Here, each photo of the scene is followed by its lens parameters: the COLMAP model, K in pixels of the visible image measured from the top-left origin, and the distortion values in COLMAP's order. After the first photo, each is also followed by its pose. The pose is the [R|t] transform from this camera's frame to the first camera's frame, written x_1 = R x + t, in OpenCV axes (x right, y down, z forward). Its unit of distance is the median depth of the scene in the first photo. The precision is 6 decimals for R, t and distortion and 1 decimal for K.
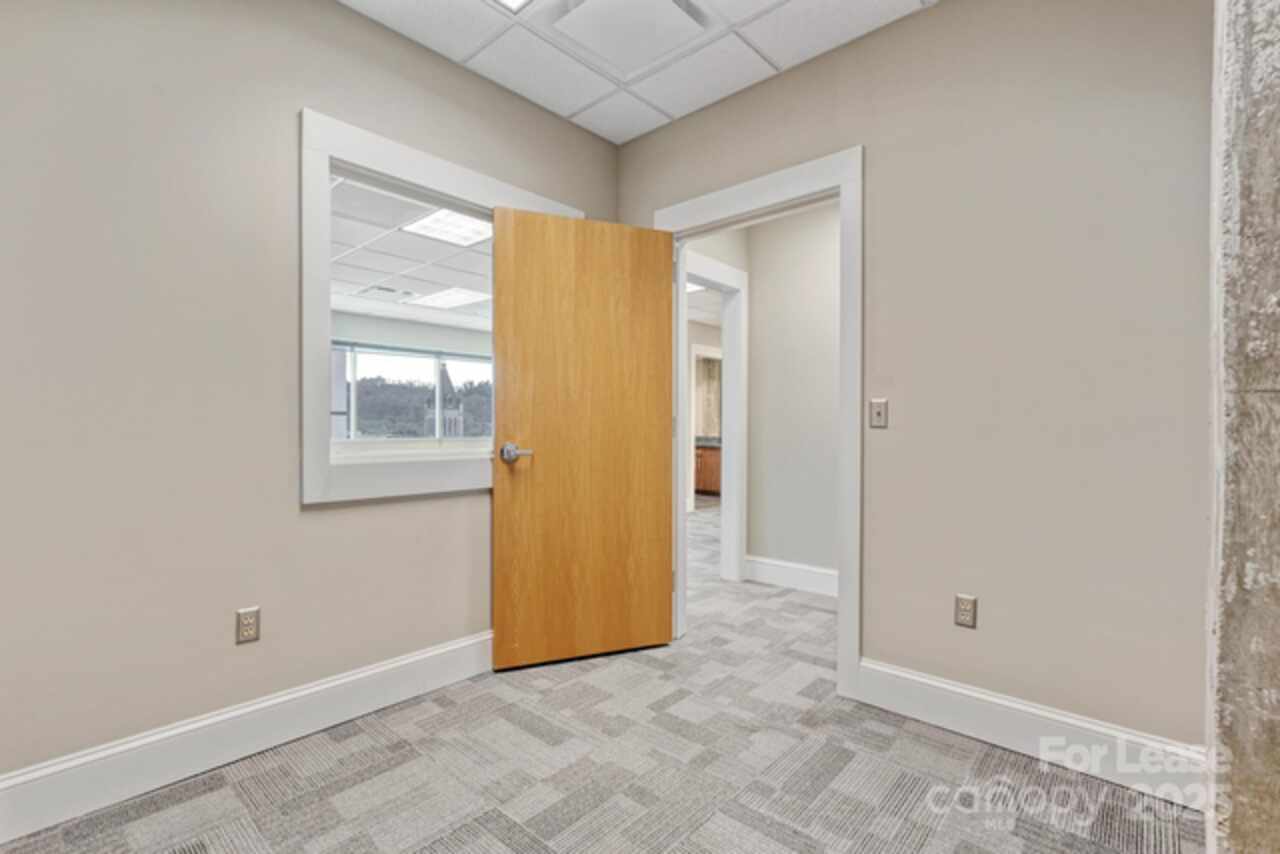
lens RADIAL K [[576.5, 0, 640.2], [0, 576.5, 430.2], [0, 0, 1]] dist [0.003355, 0.000215]
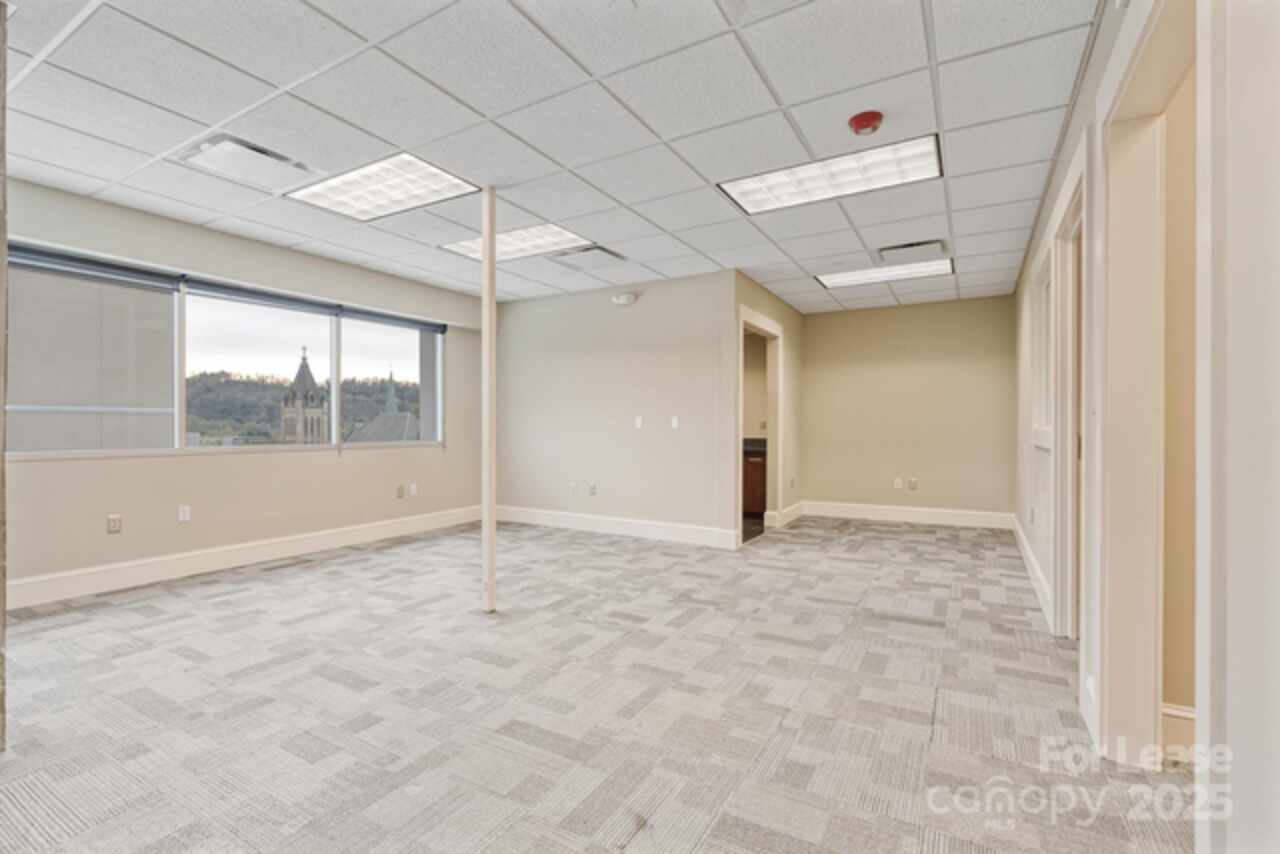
lens RADIAL K [[576.5, 0, 637.3], [0, 576.5, 428.5], [0, 0, 1]] dist [0.003355, 0.000215]
pose [[0.980547, -0.005110, 0.196217, -0.066519], [0.005508, 0.999984, -0.001480, -0.000330], [-0.196206, 0.002532, 0.980559, 0.139688]]
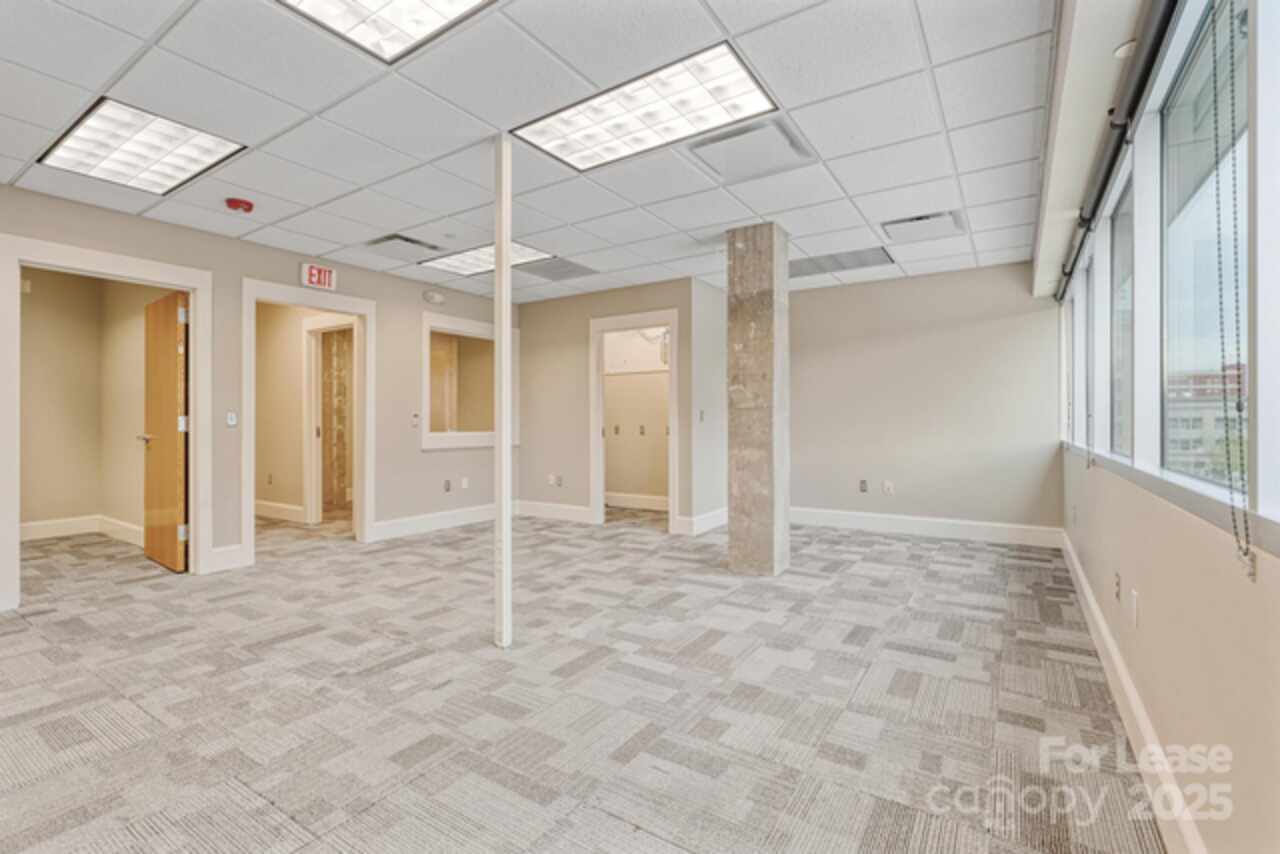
lens RADIAL K [[576.5, 0, 640.1], [0, 576.5, 426.6], [0, 0, 1]] dist [0.003355, 0.000215]
pose [[-0.989530, -0.000436, -0.144326, -0.099035], [-0.001408, 0.999977, 0.006636, -0.002094], [0.144320, 0.006770, -0.989508, 0.599970]]
